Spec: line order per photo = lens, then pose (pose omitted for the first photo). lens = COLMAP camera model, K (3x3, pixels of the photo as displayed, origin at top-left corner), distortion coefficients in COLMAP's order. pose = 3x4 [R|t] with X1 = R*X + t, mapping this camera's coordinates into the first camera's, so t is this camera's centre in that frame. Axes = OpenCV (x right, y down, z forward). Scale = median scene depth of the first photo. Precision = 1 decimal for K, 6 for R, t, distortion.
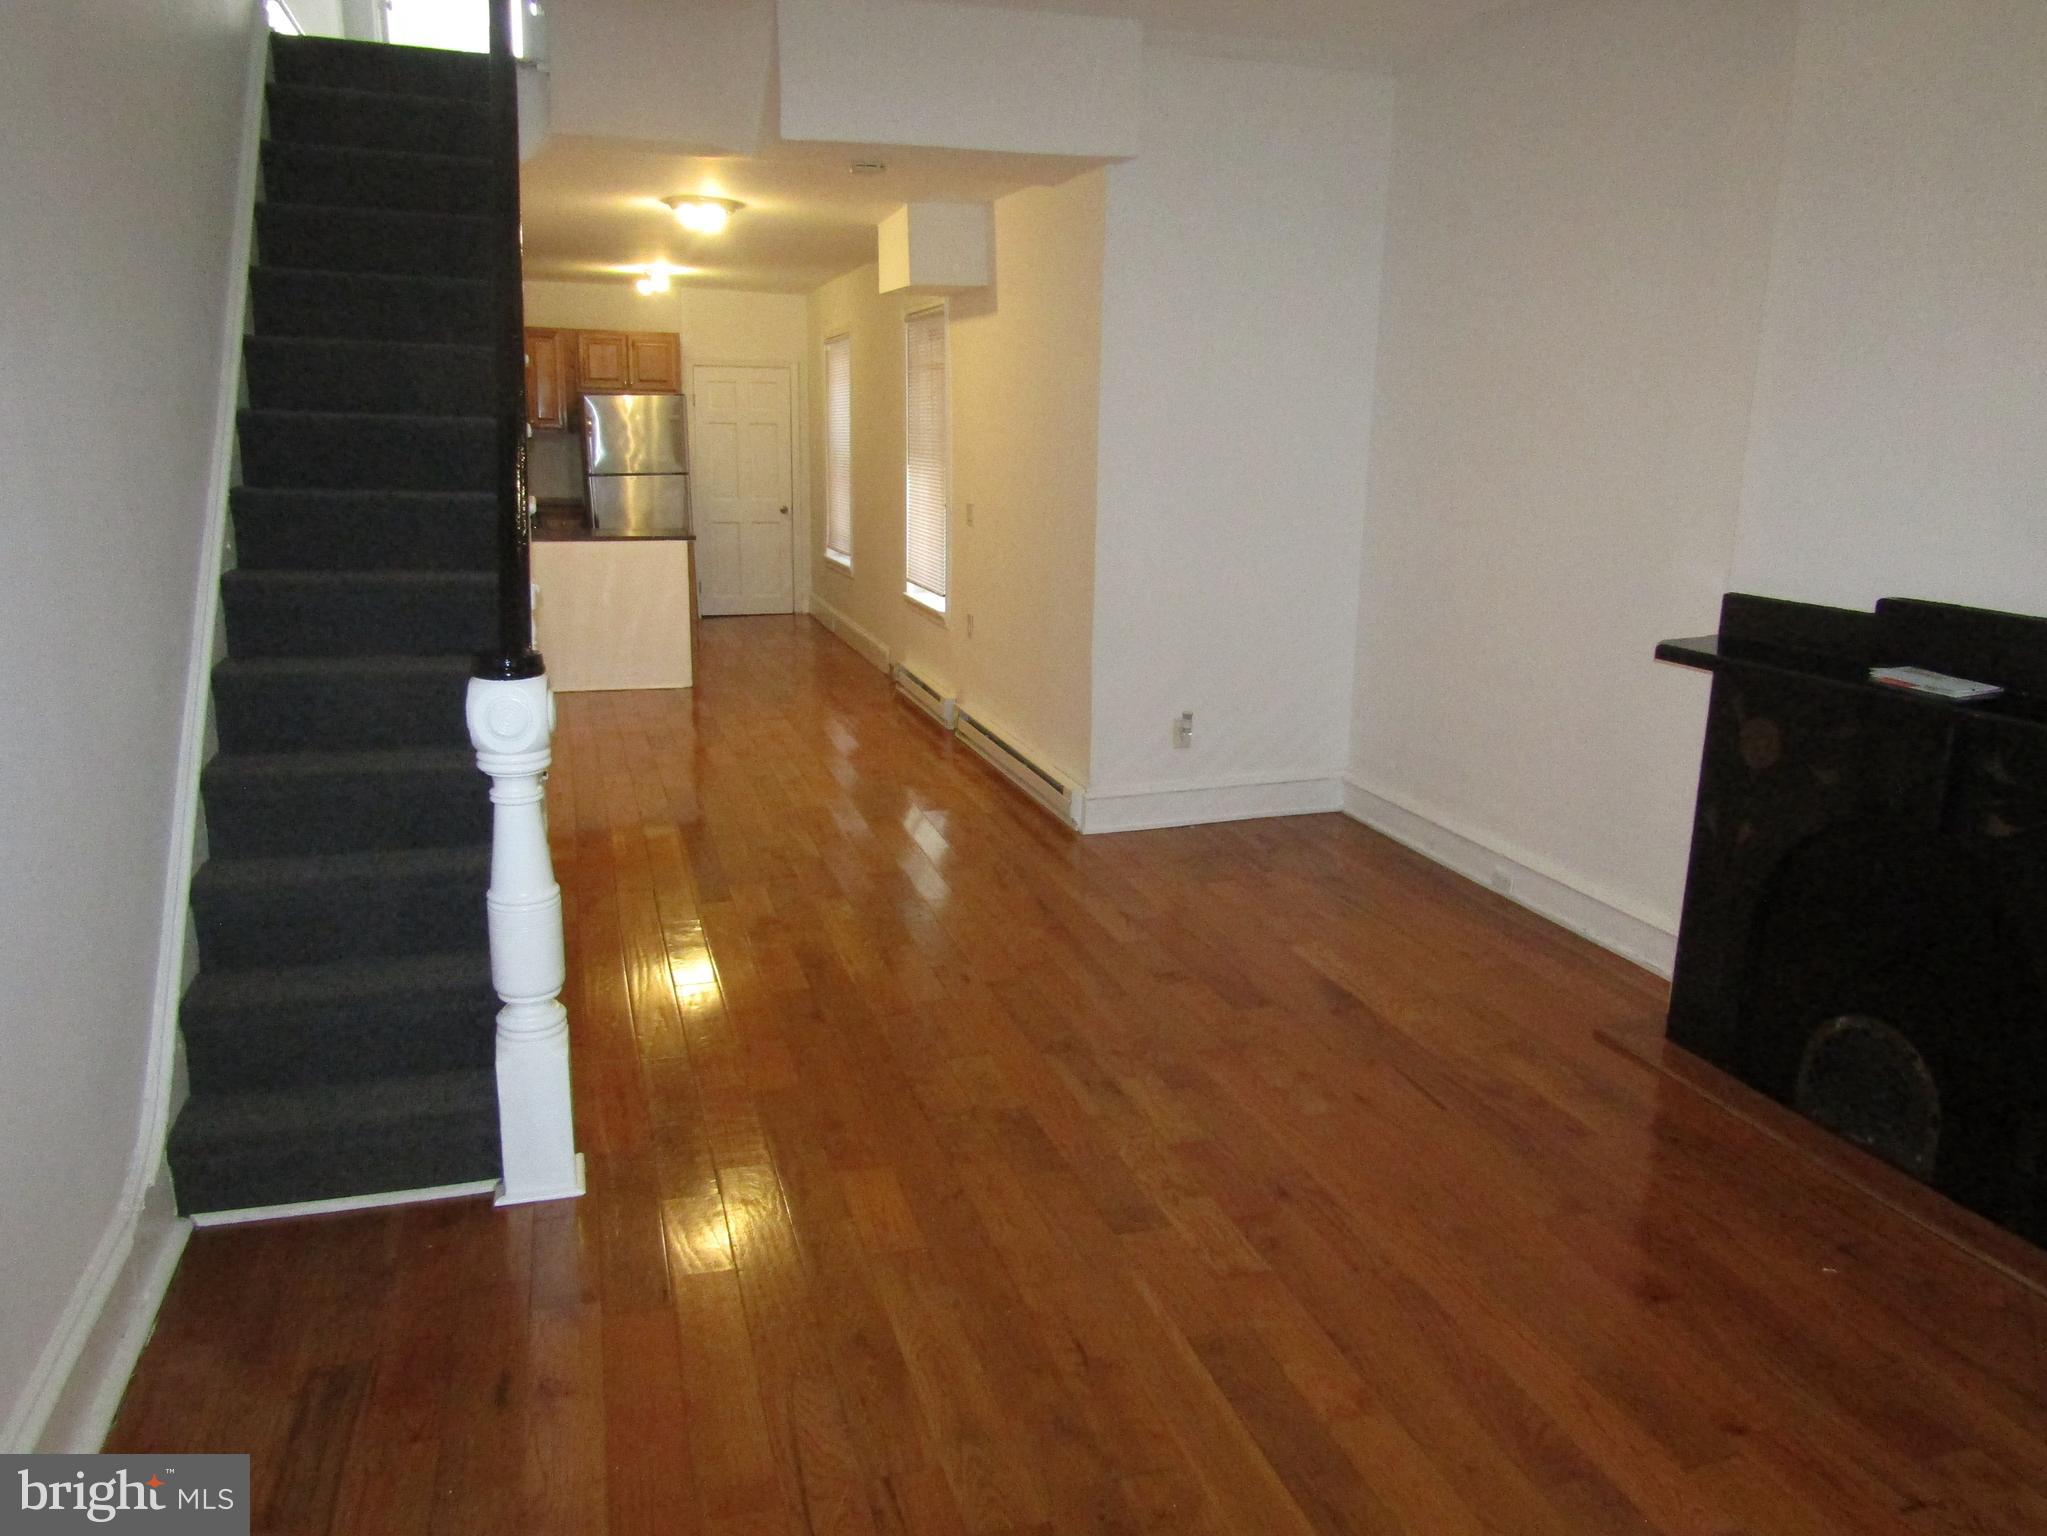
lens RADIAL K [[1454.3, 0, 1025.3], [0, 1454.3, 765.0], [0, 0, 1]] dist [-0.005802, 0.002000]
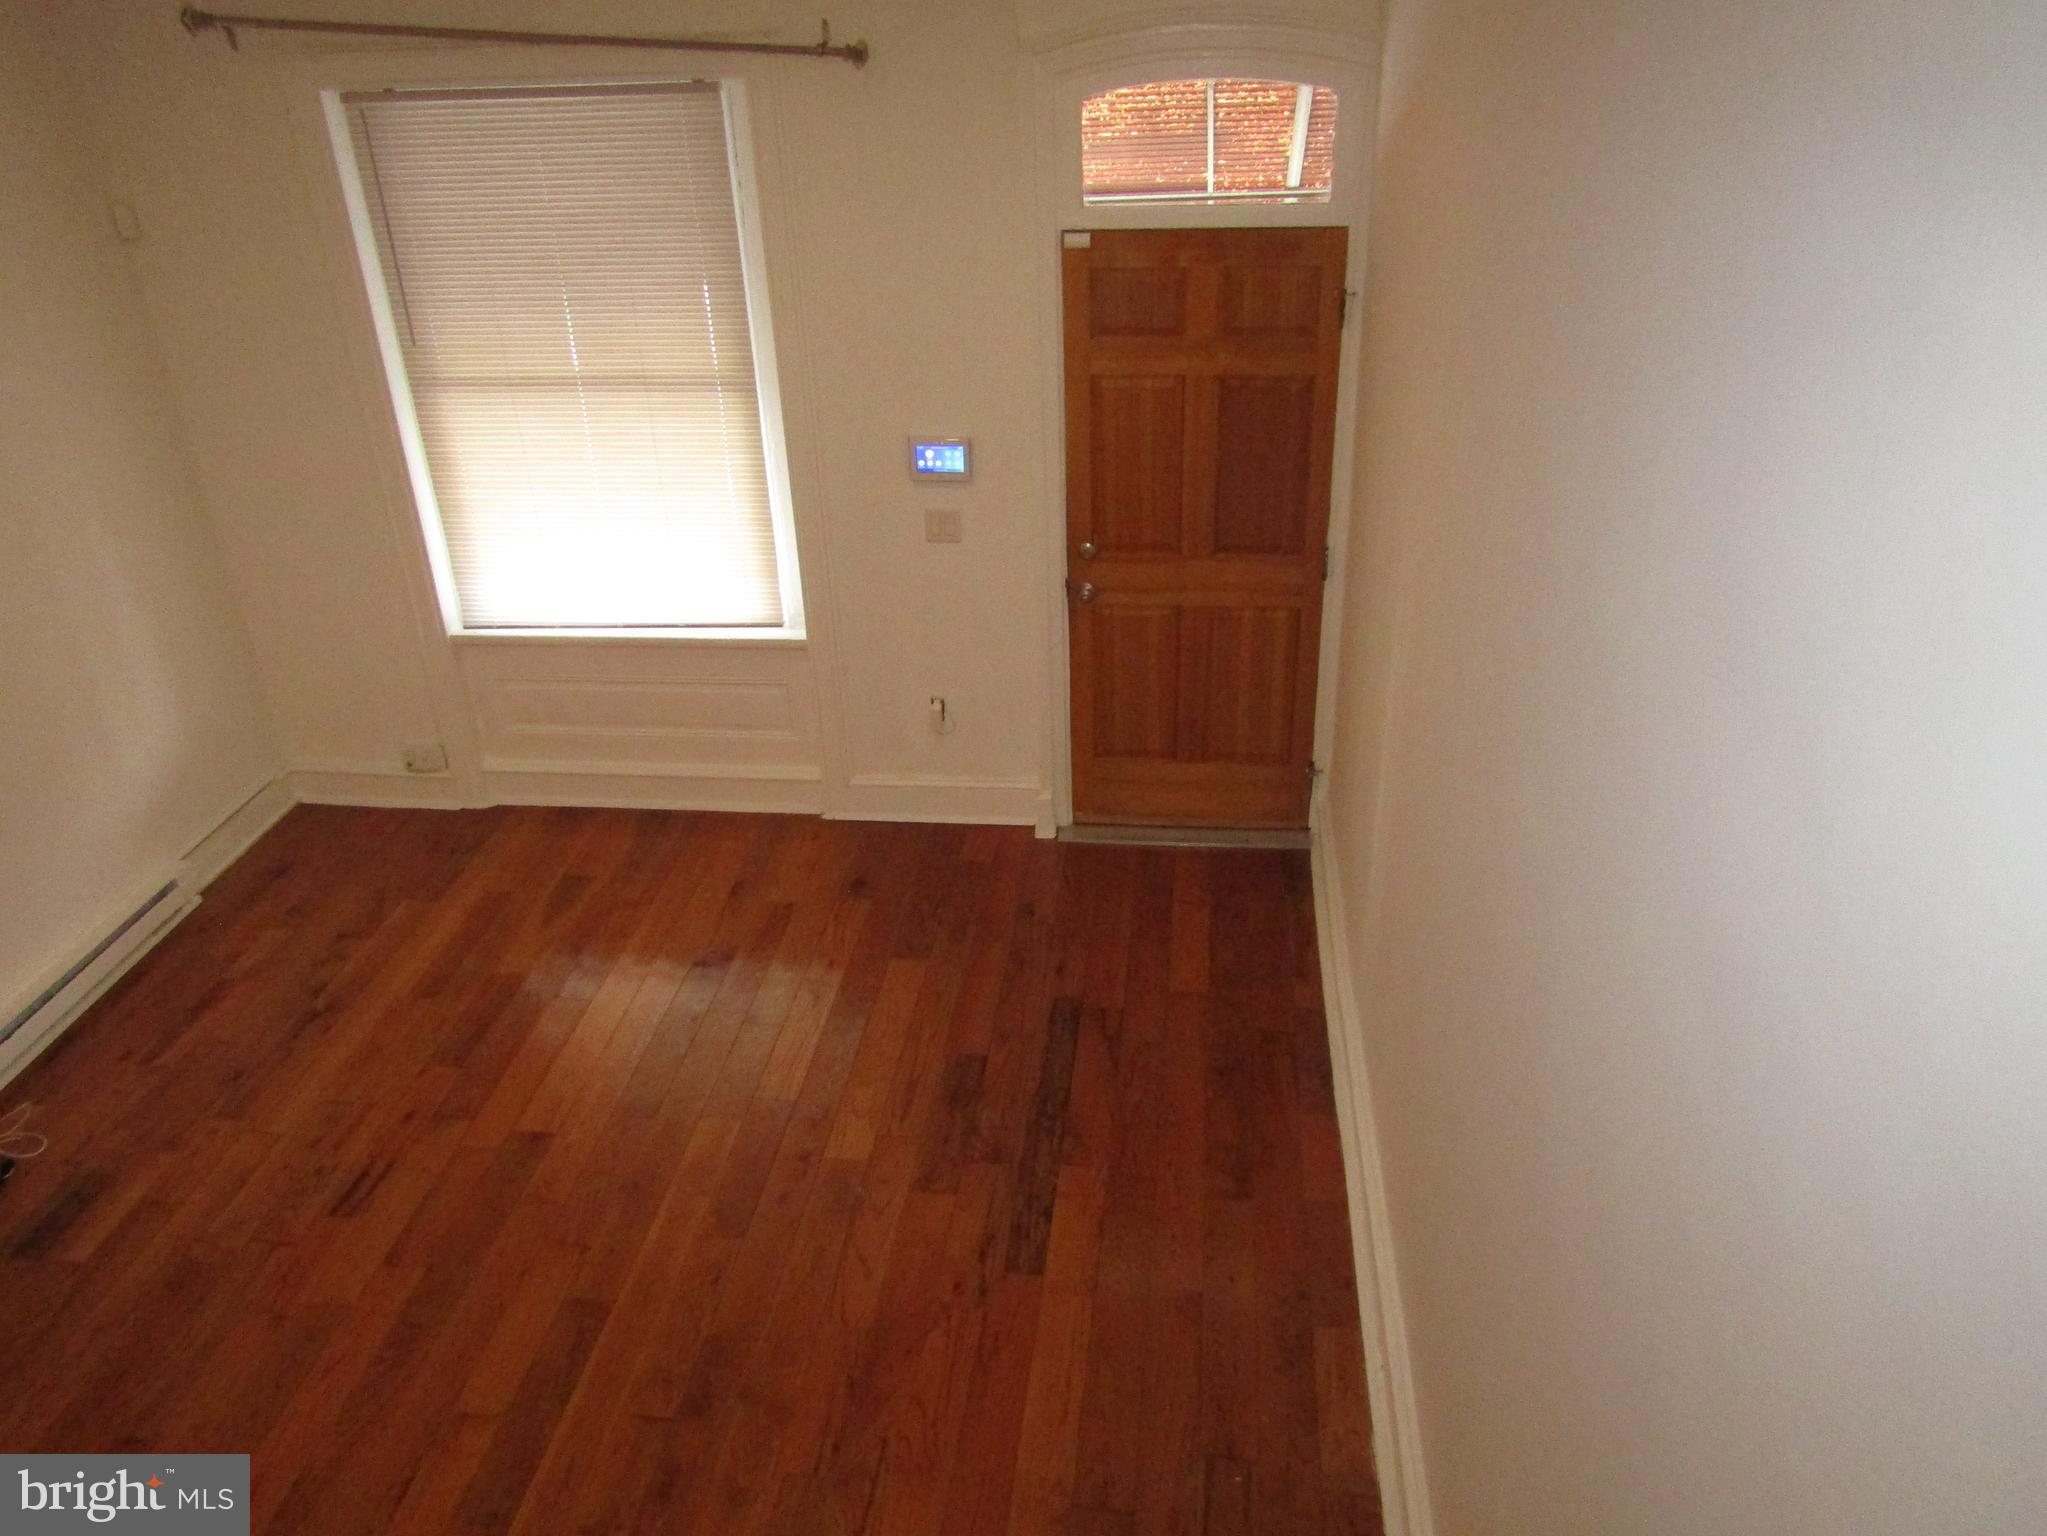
lens RADIAL K [[1454.3, 0, 1016.3], [0, 1454.3, 763.4], [0, 0, 1]] dist [-0.005802, 0.002000]
pose [[-0.908672, -0.186558, 0.373511, -0.310920], [0.113116, 0.751151, 0.650366, -0.414036], [-0.401894, 0.633220, -0.661448, 0.675803]]
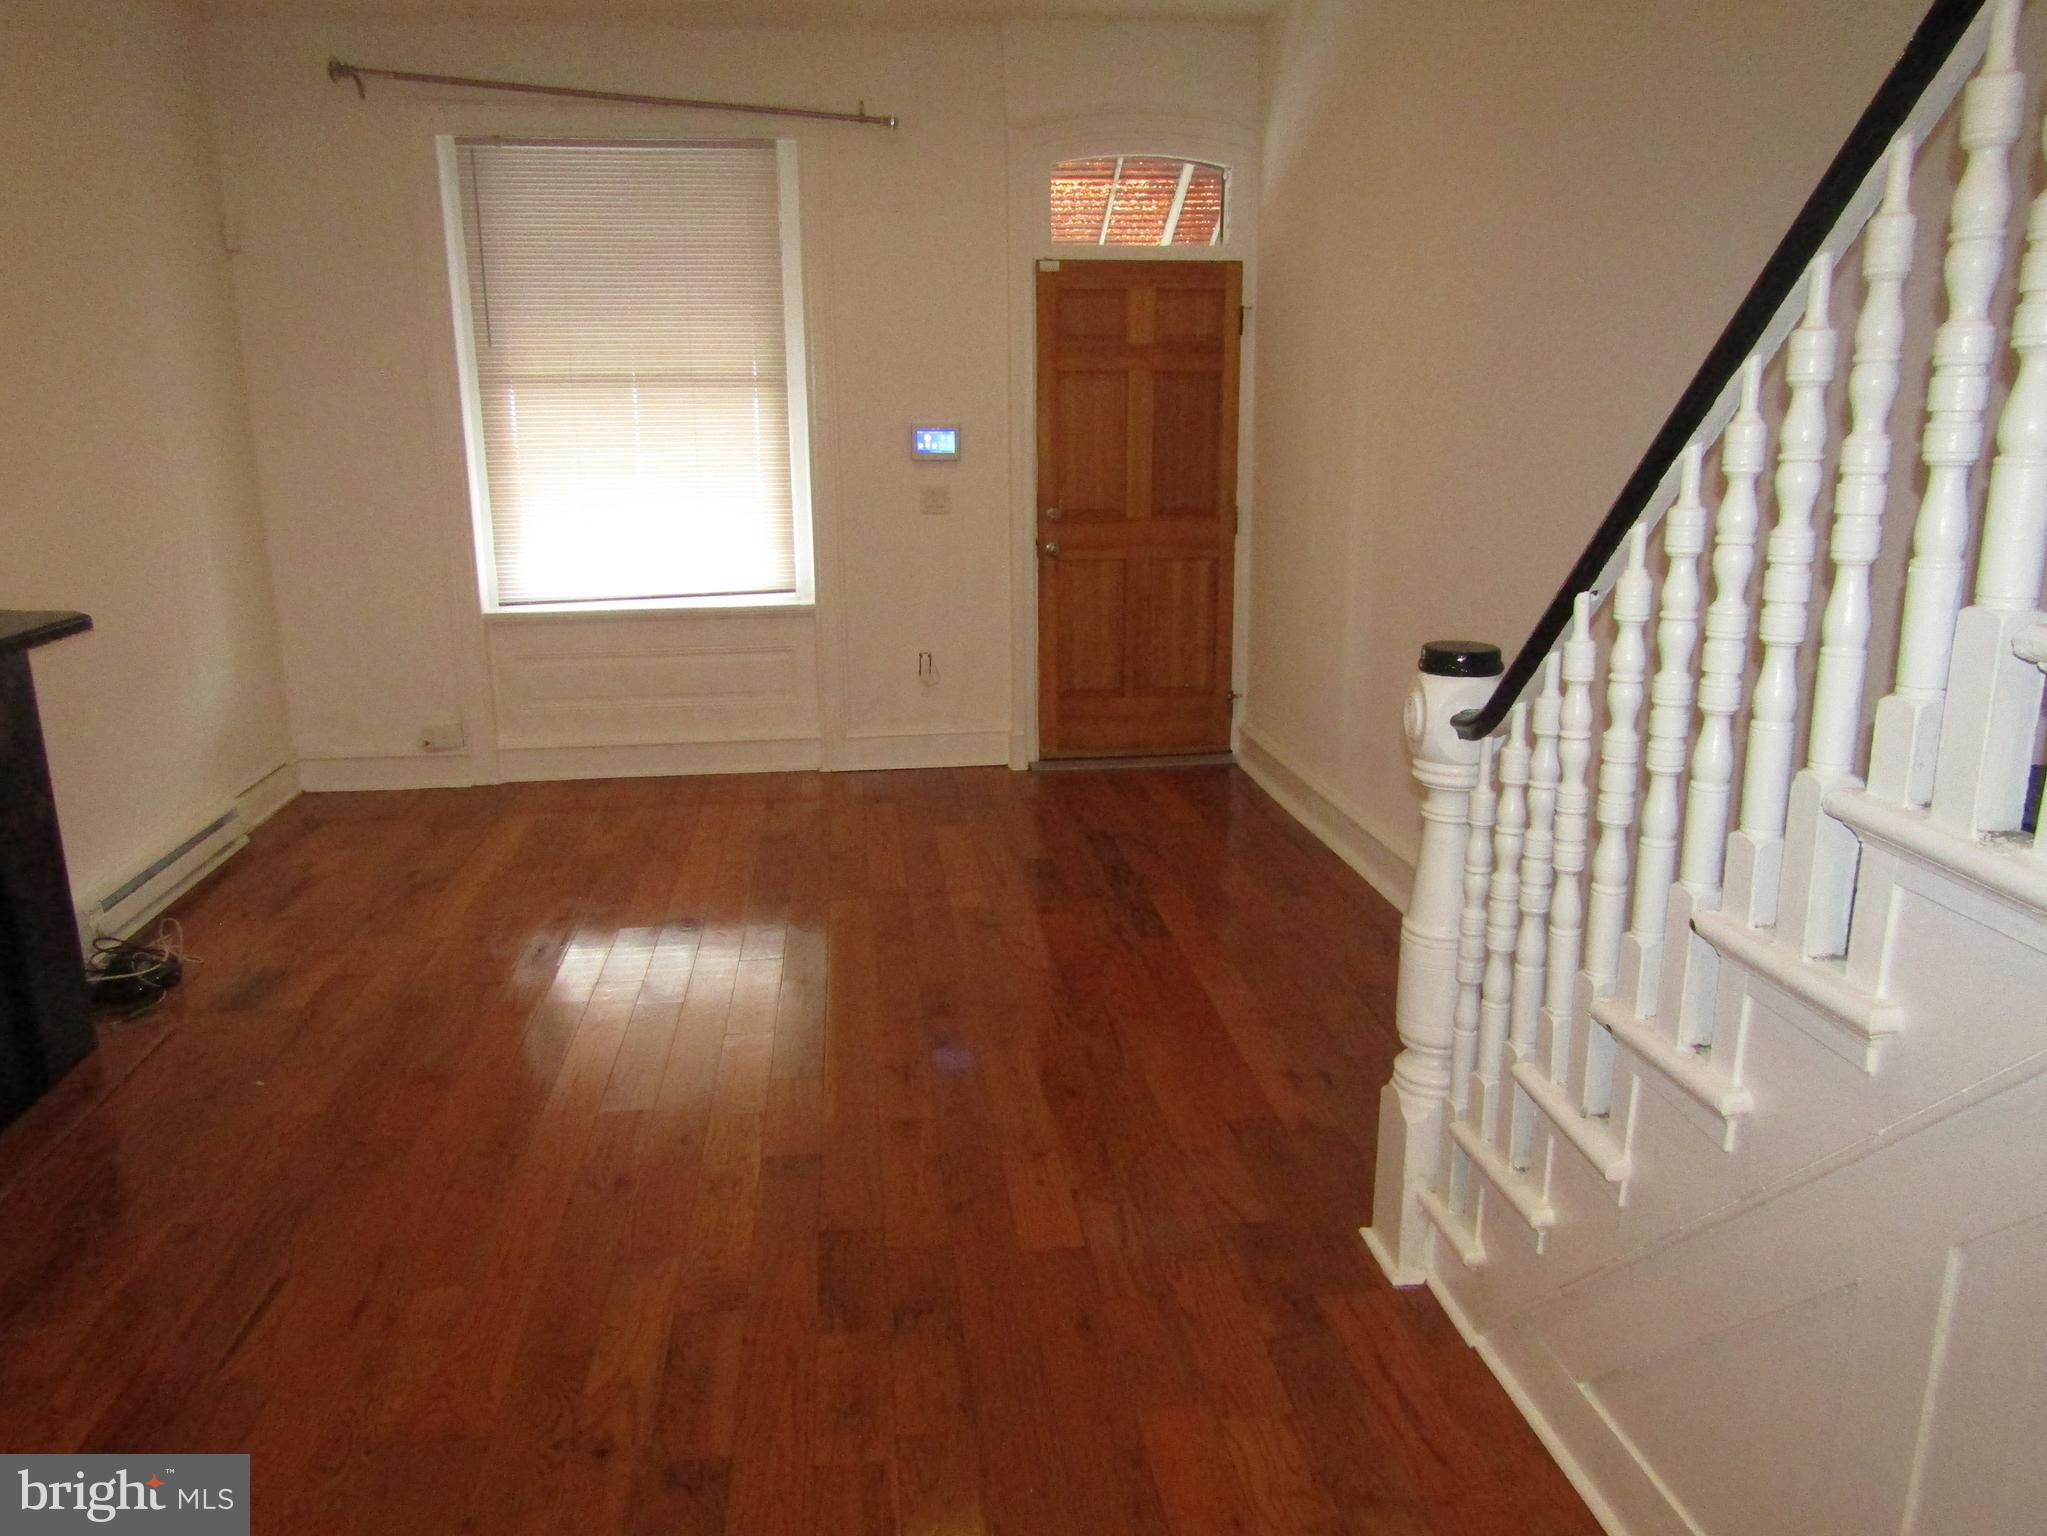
lens RADIAL K [[1454.3, 0, 1017.4], [0, 1454.3, 763.3], [0, 0, 1]] dist [-0.005802, 0.002000]
pose [[-0.982394, -0.055973, 0.178238, -0.155535], [0.033267, 0.886402, 0.461720, -0.254457], [-0.183834, 0.459520, -0.868934, 1.108310]]
